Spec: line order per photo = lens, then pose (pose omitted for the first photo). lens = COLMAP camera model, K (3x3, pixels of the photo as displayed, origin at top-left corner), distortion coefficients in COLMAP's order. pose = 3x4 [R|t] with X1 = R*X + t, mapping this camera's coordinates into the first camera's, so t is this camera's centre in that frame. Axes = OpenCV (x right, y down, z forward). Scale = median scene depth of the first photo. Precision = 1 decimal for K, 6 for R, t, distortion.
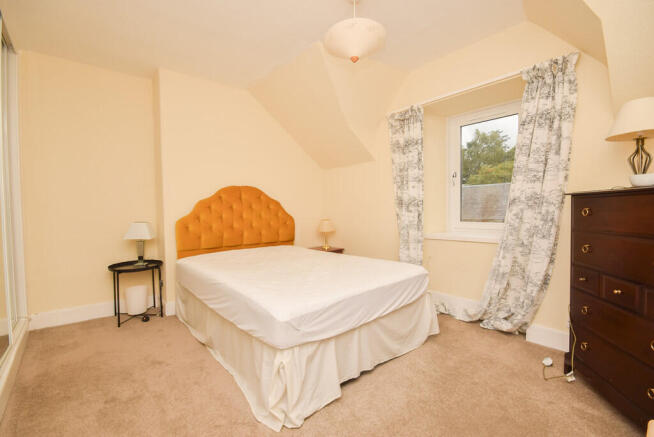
lens RADIAL K [[285.2, 0, 326.9], [0, 285.2, 217.3], [0, 0, 1]] dist [-0.021215, -0.000127]
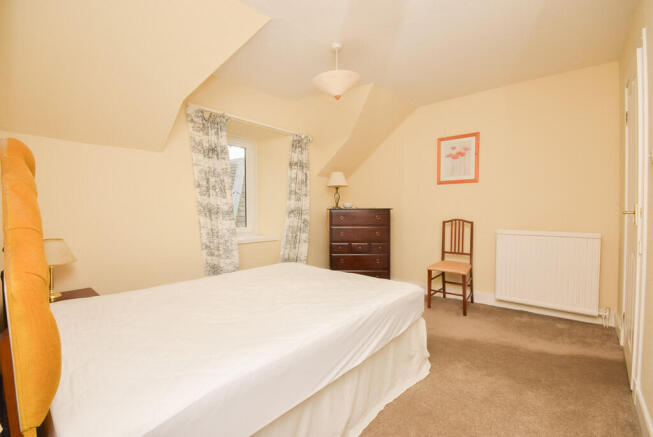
lens RADIAL K [[284.8, 0, 325.9], [0, 284.8, 217.4], [0, 0, 1]] dist [-0.021215, -0.000127]
pose [[-0.142231, -0.019776, 0.989636, -0.730391], [0.023881, 0.999441, 0.023405, -0.043208], [-0.989545, 0.026962, -0.141679, 0.788646]]
